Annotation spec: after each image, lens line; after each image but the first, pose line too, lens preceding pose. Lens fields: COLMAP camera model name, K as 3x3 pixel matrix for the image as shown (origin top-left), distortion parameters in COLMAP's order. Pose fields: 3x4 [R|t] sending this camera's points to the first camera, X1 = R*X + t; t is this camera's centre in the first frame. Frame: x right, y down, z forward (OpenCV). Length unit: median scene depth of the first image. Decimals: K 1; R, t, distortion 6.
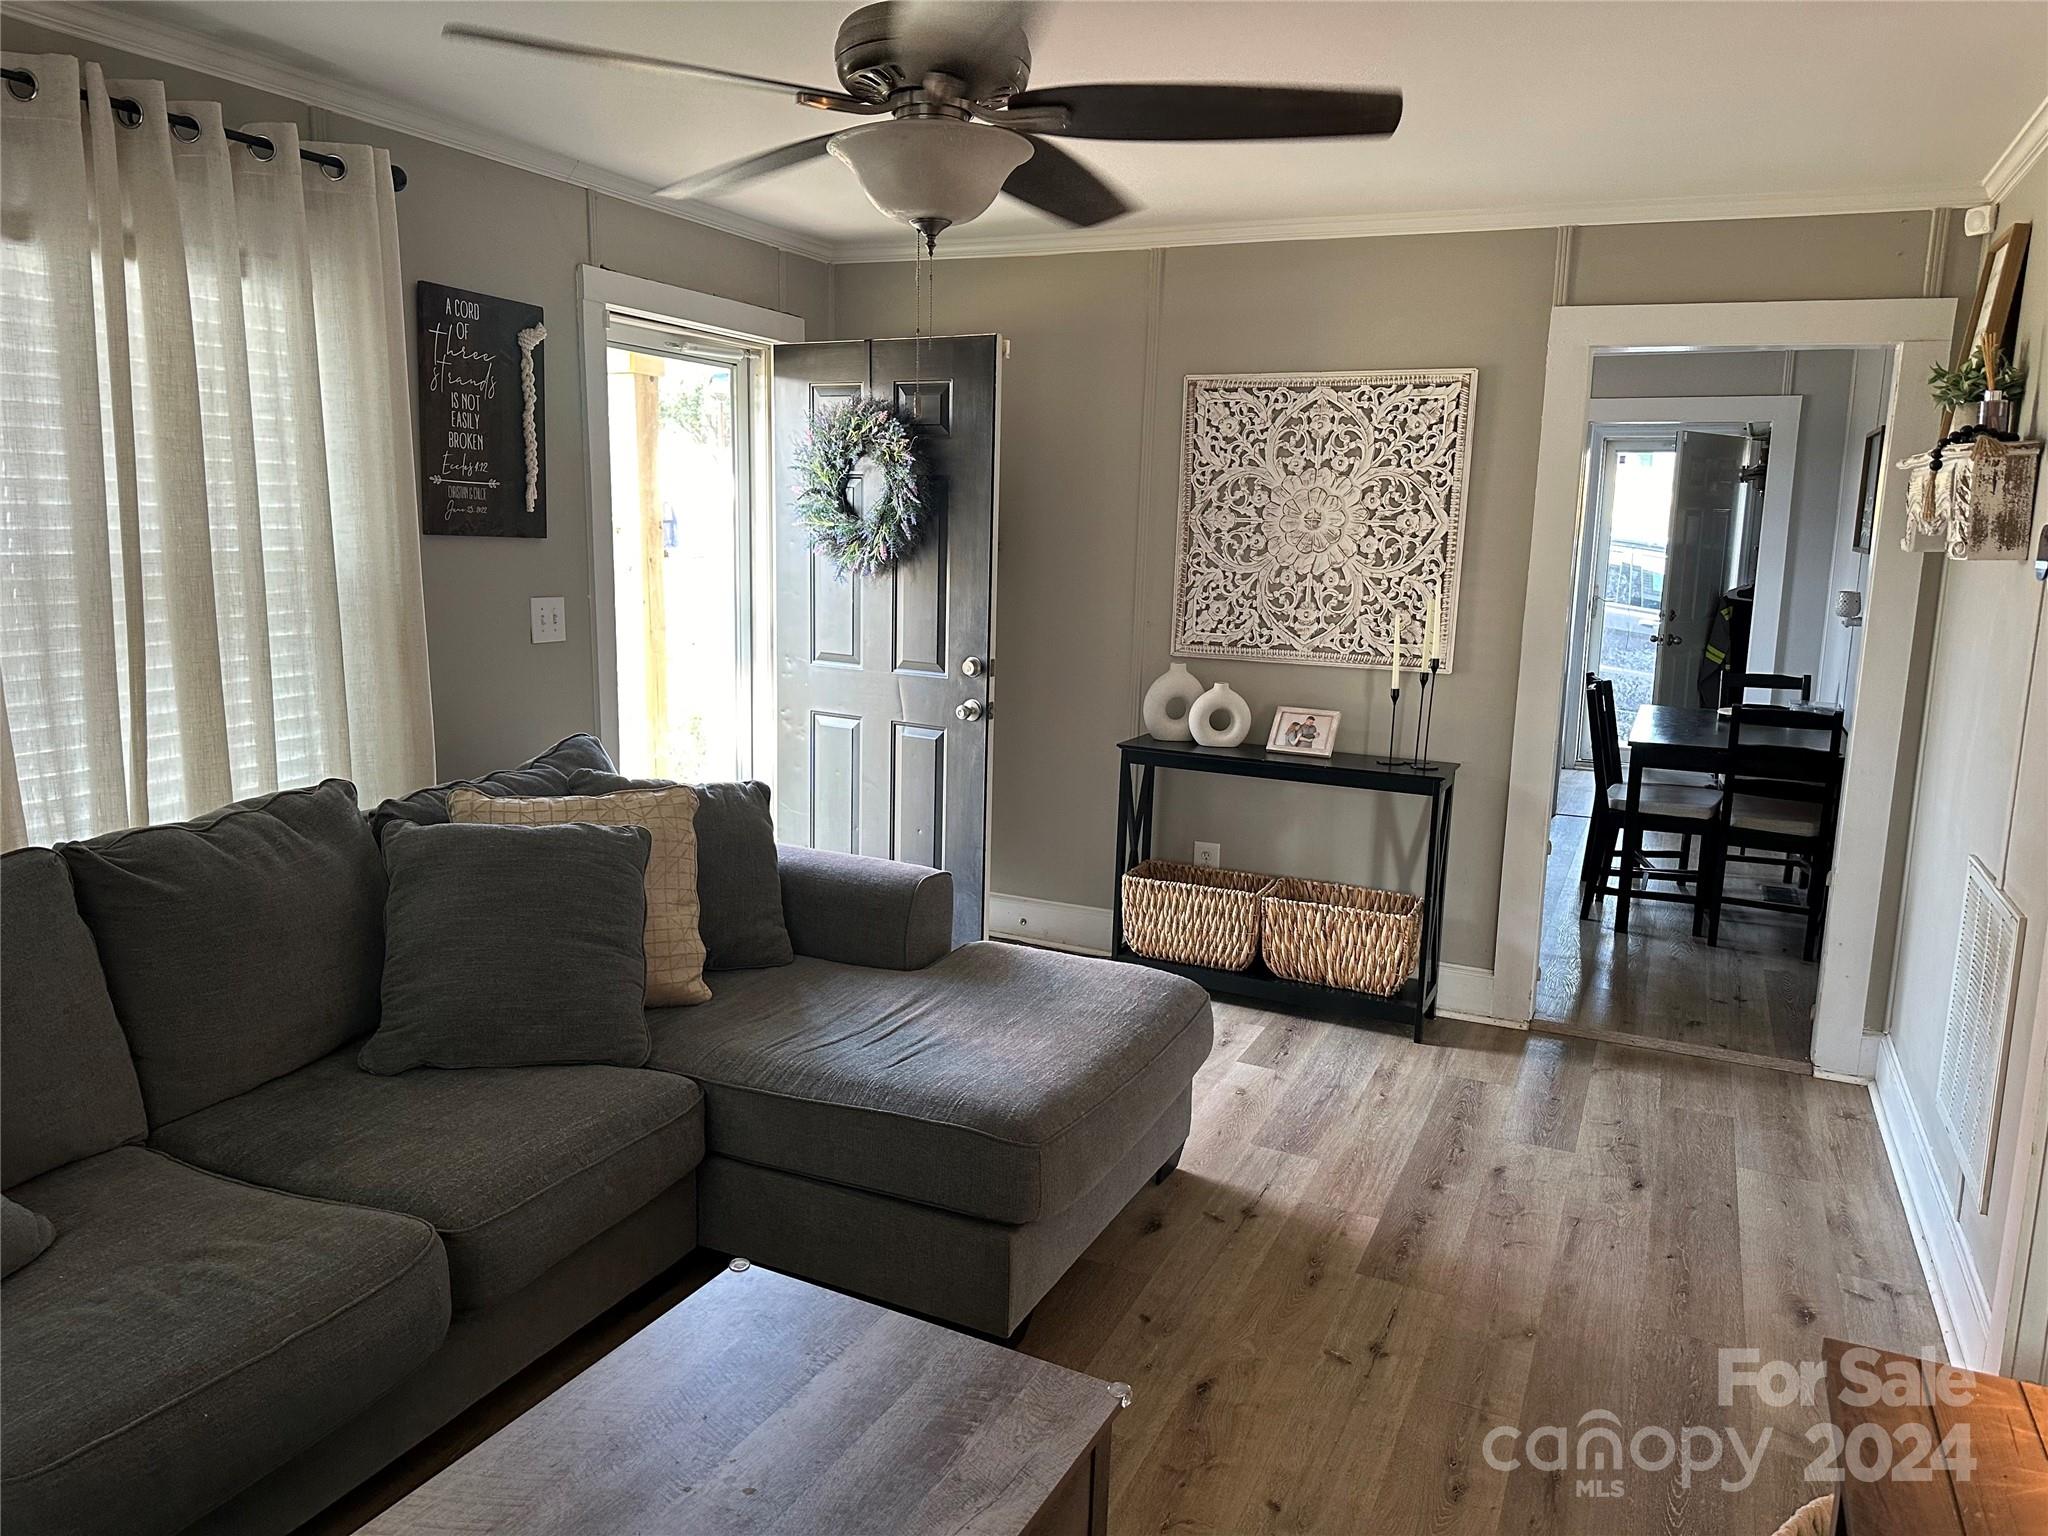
lens RADIAL K [[1432.0, 0, 994.1], [0, 1432.0, 772.2], [0, 0, 1]] dist [0.077633, -0.101973]
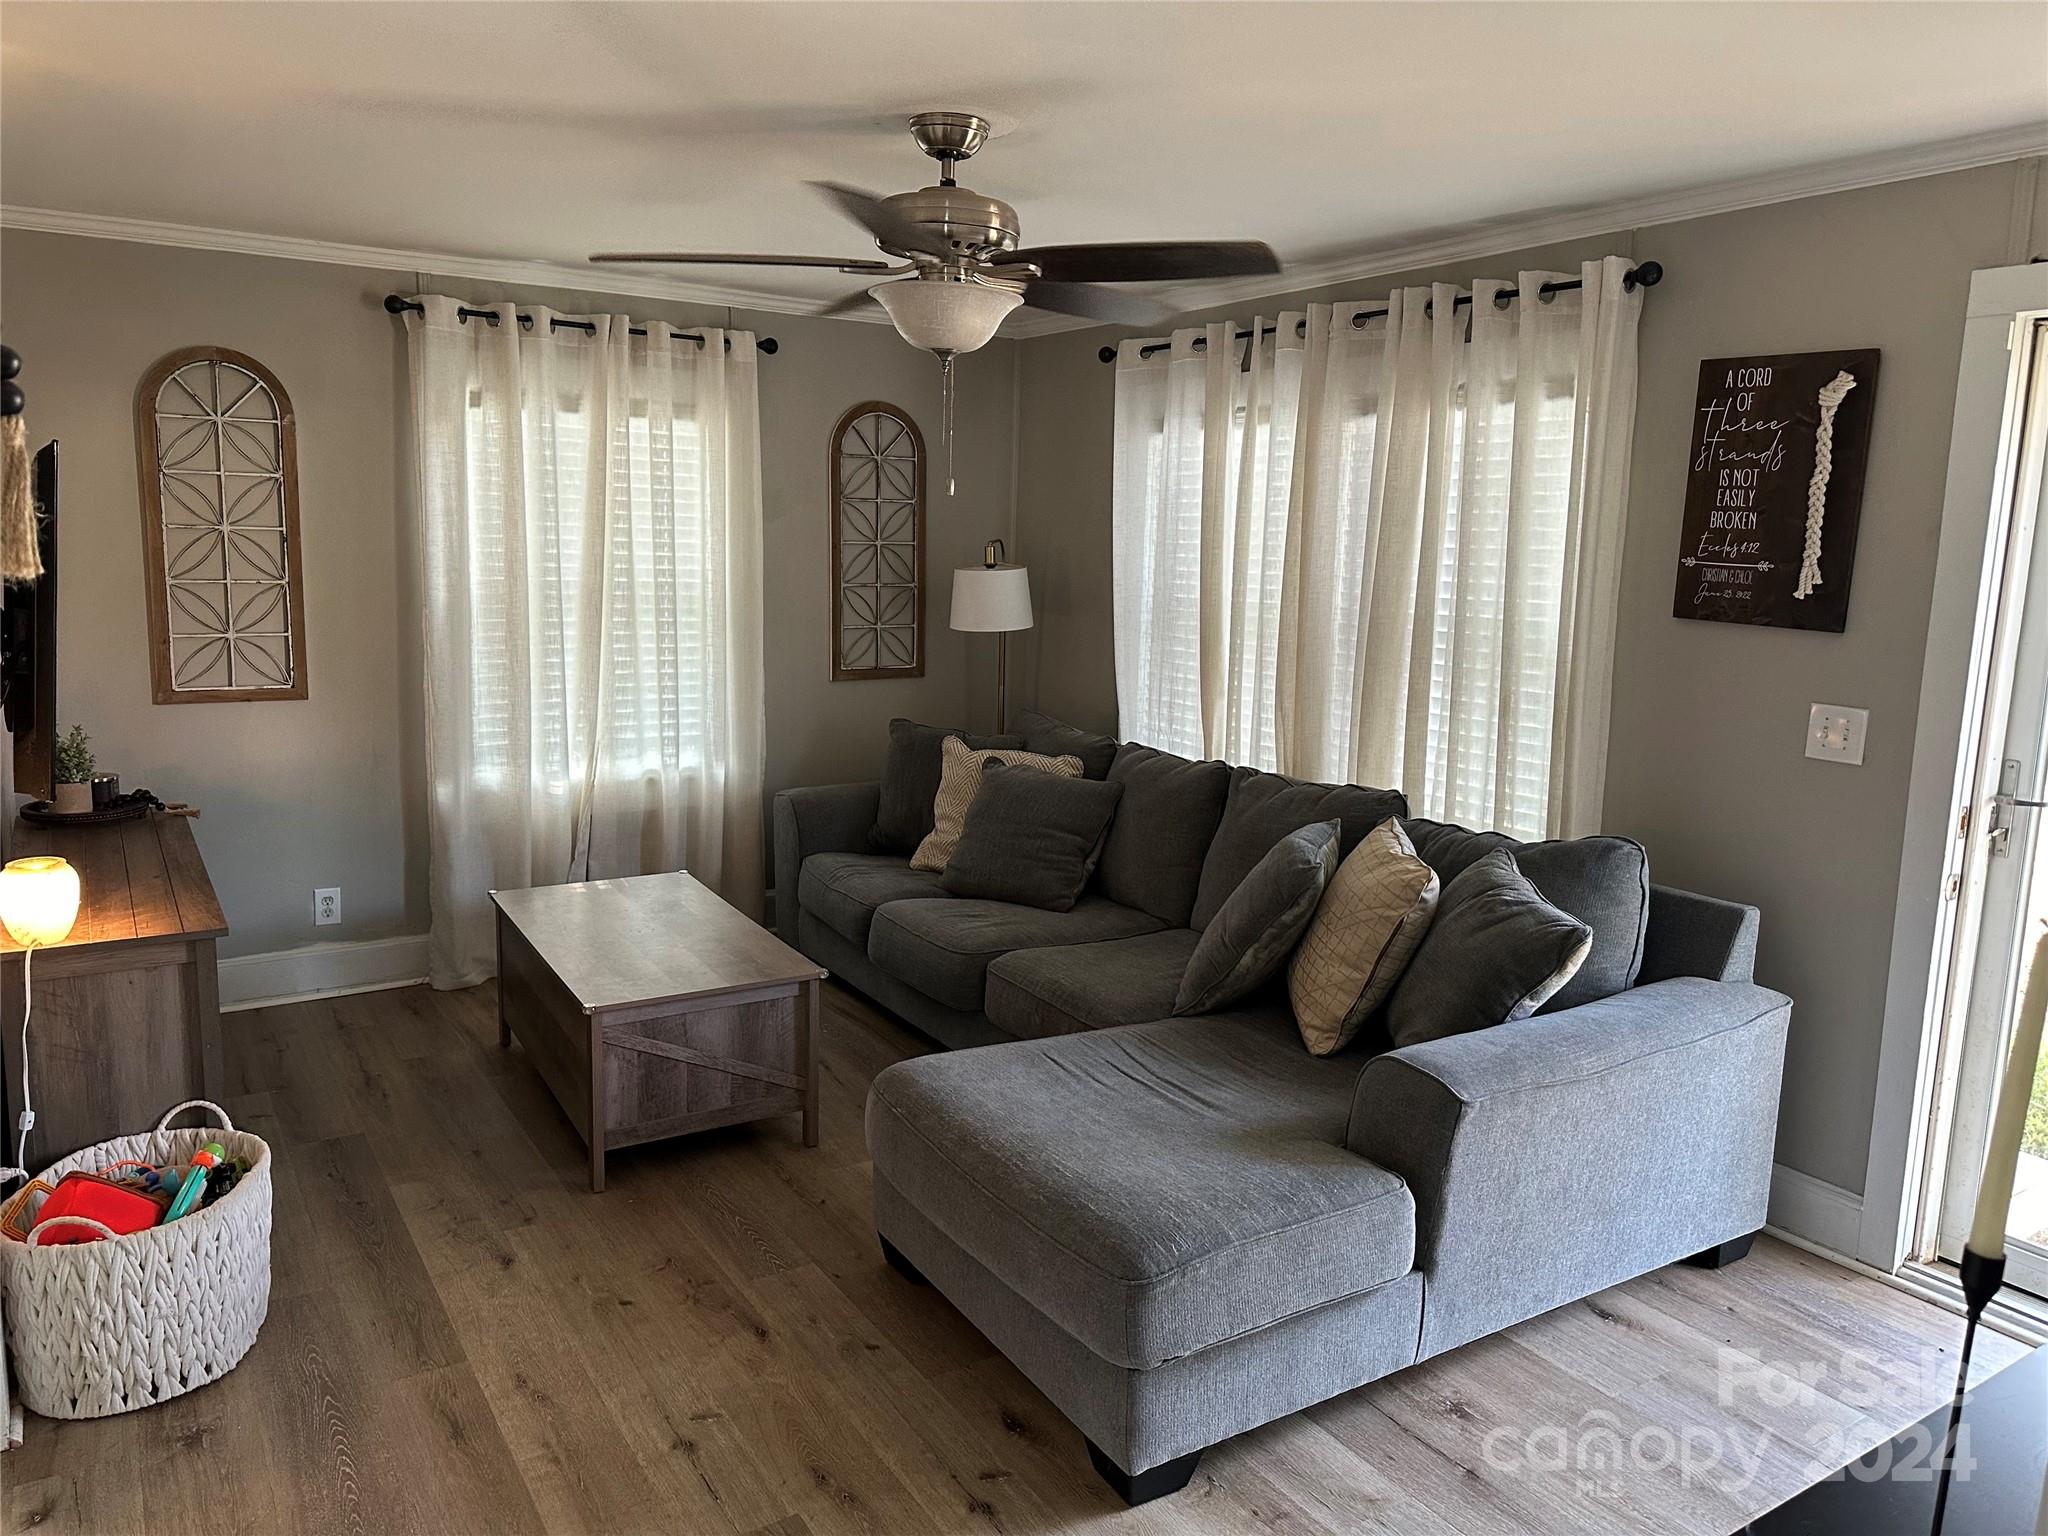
lens RADIAL K [[1432.0, 0, 1013.2], [0, 1432.0, 743.5], [0, 0, 1]] dist [0.077633, -0.101973]
pose [[-0.523428, 0.089215, -0.847386, 0.564305], [-0.186762, 0.958308, 0.216255, -0.174964], [0.831350, 0.271453, -0.484943, 0.935528]]
